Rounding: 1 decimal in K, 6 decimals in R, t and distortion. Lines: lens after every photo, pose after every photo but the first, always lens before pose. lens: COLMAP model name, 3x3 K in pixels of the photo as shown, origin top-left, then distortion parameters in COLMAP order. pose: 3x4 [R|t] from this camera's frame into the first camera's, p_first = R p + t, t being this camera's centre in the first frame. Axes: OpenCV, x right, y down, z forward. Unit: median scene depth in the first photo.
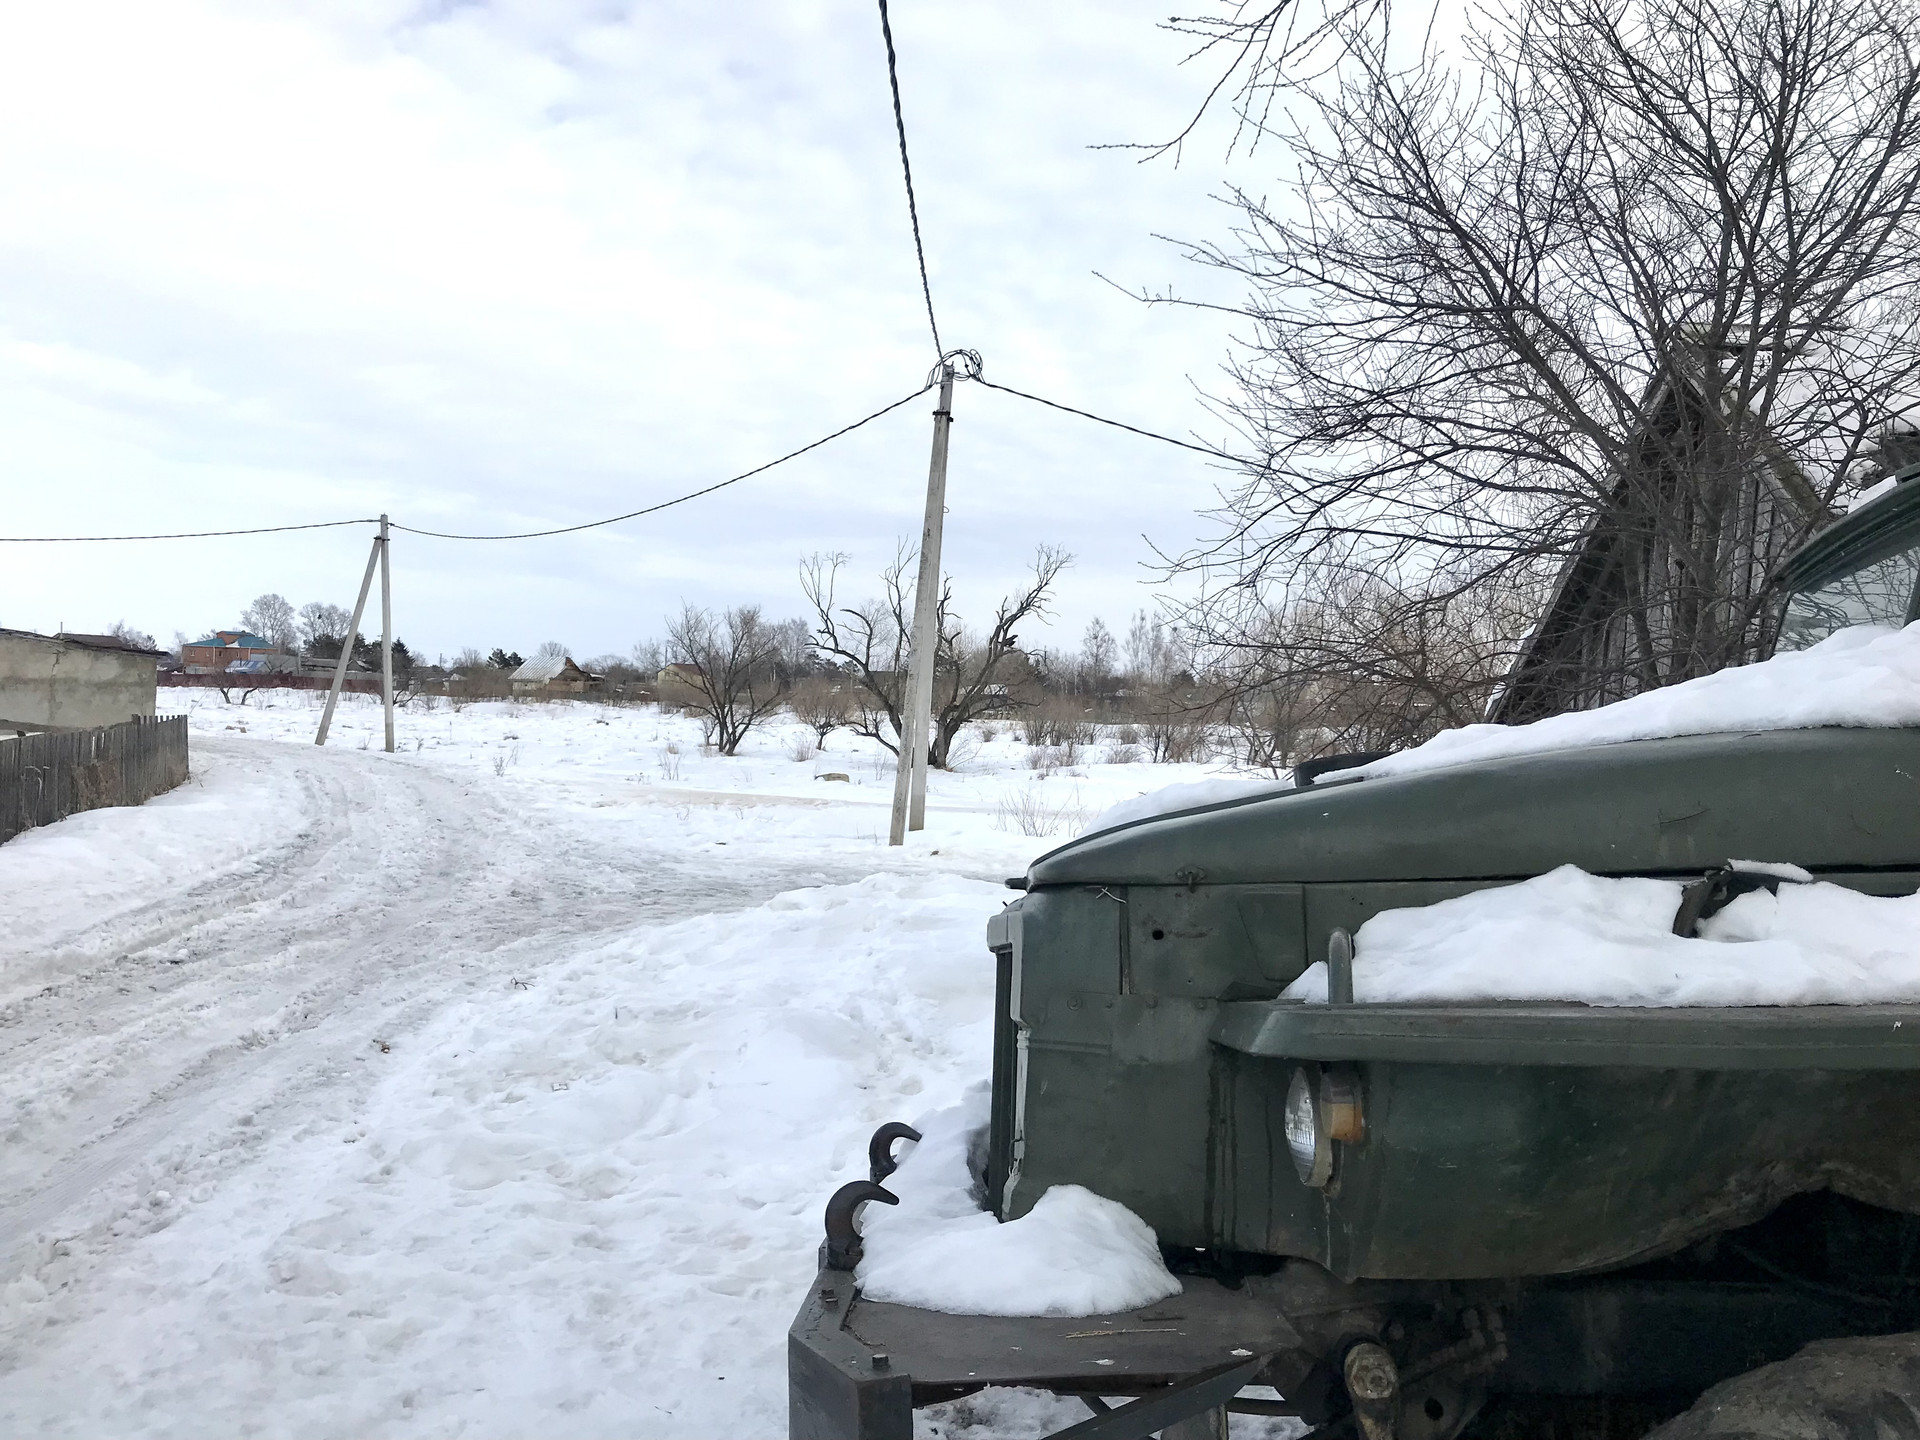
lens RADIAL K [[1562.4, 0, 960.0], [0, 1562.4, 720.0], [0, 0, 1]] dist [0.010465, 0.073271]
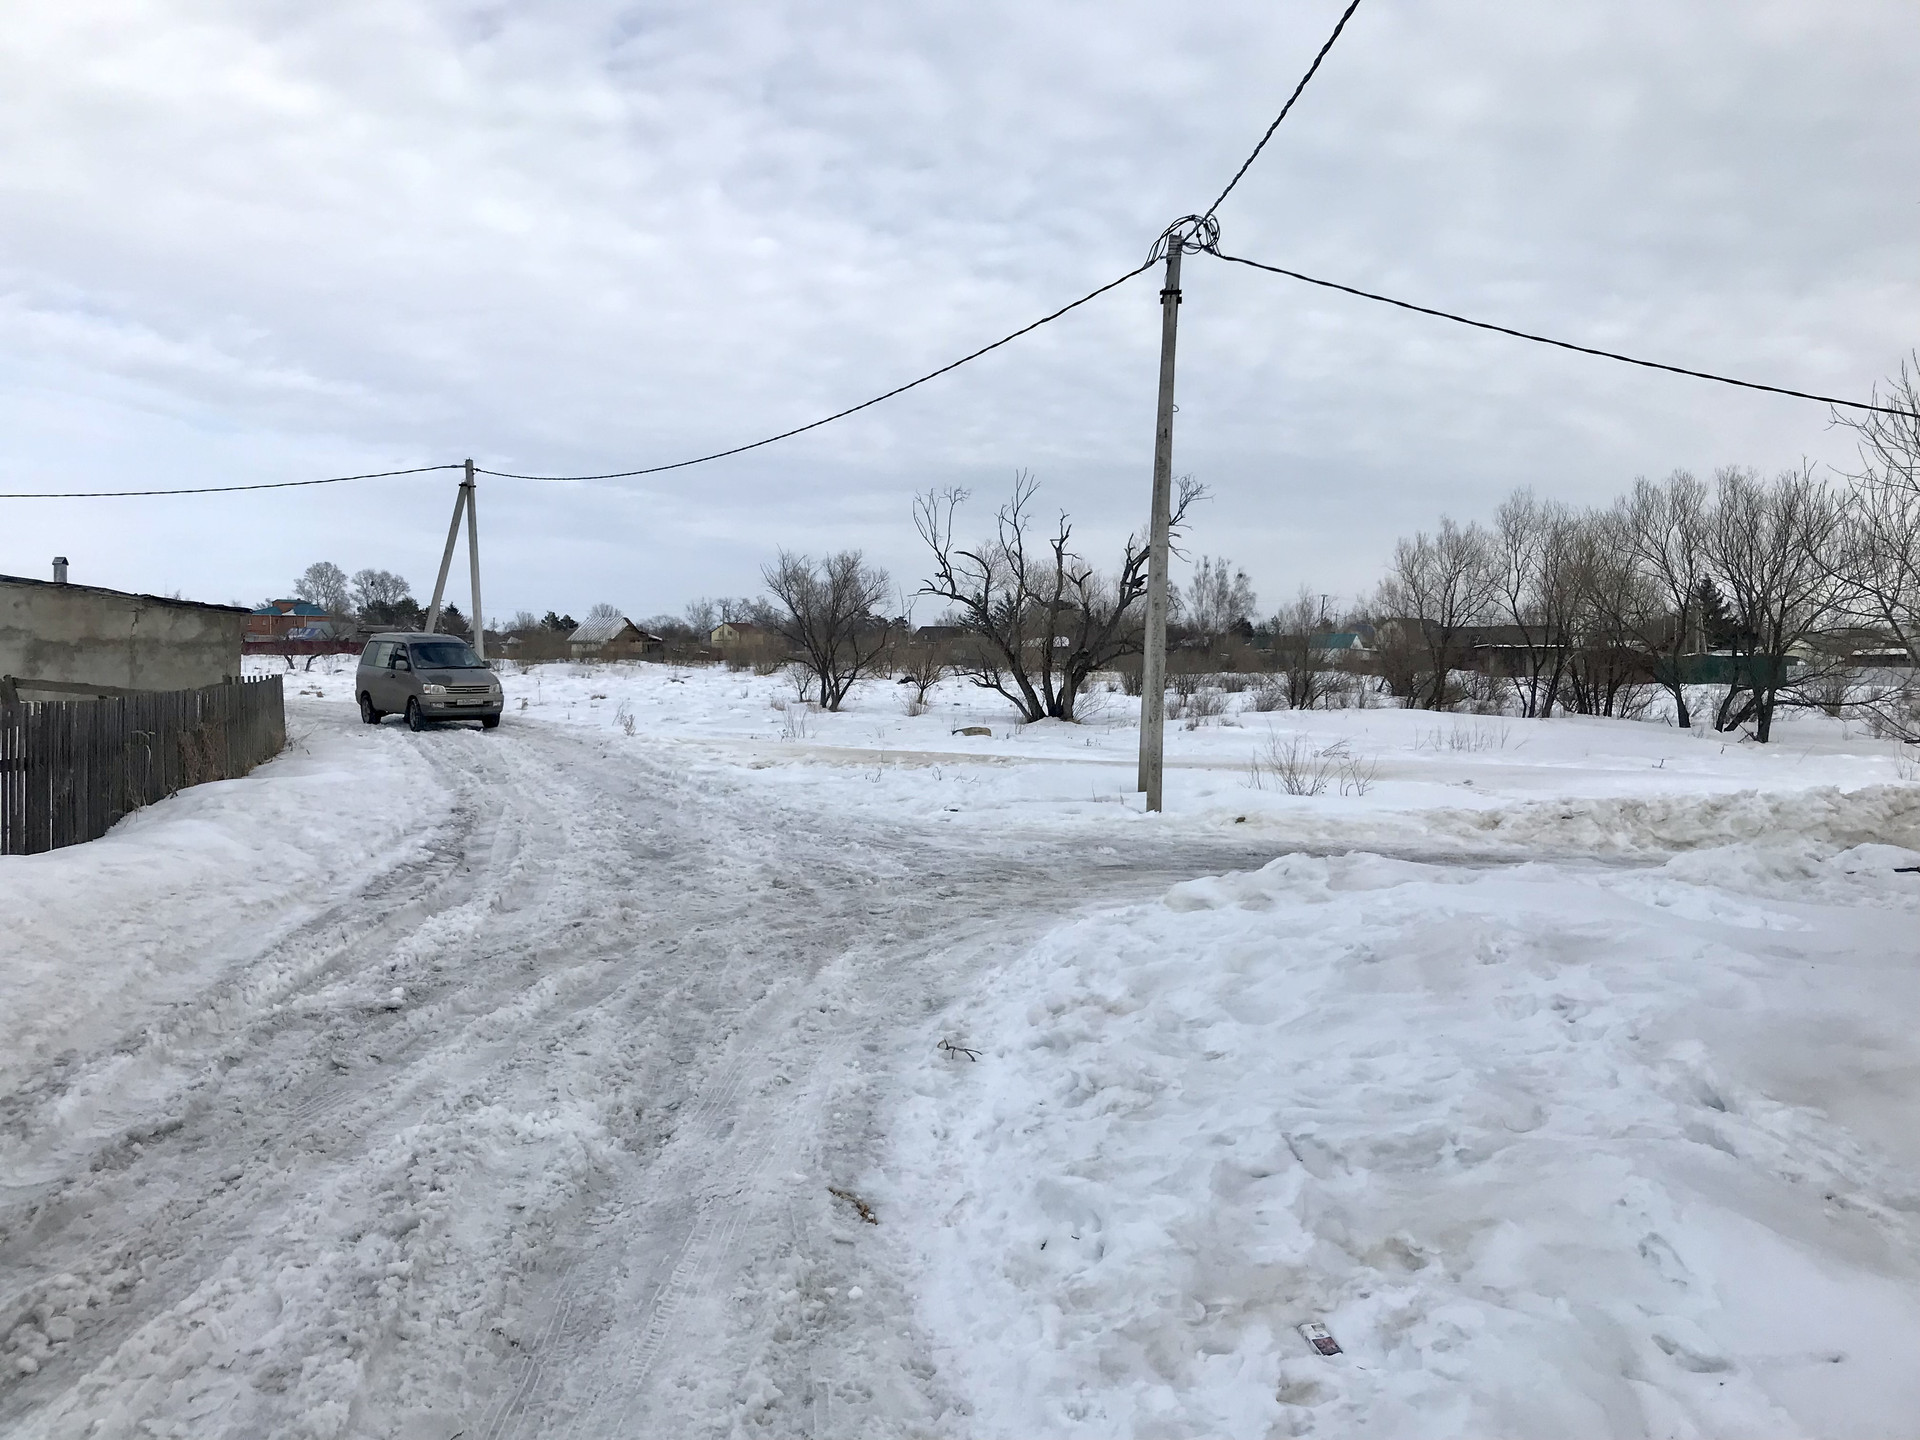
lens RADIAL K [[1576.4, 0, 960.0], [0, 1576.4, 720.0], [0, 0, 1]] dist [0.067240, -0.007030]
pose [[0.999112, -0.019122, -0.037548, -0.058517], [0.020205, 0.999384, 0.028679, 0.003604], [0.036976, -0.029412, 0.998883, 0.084576]]
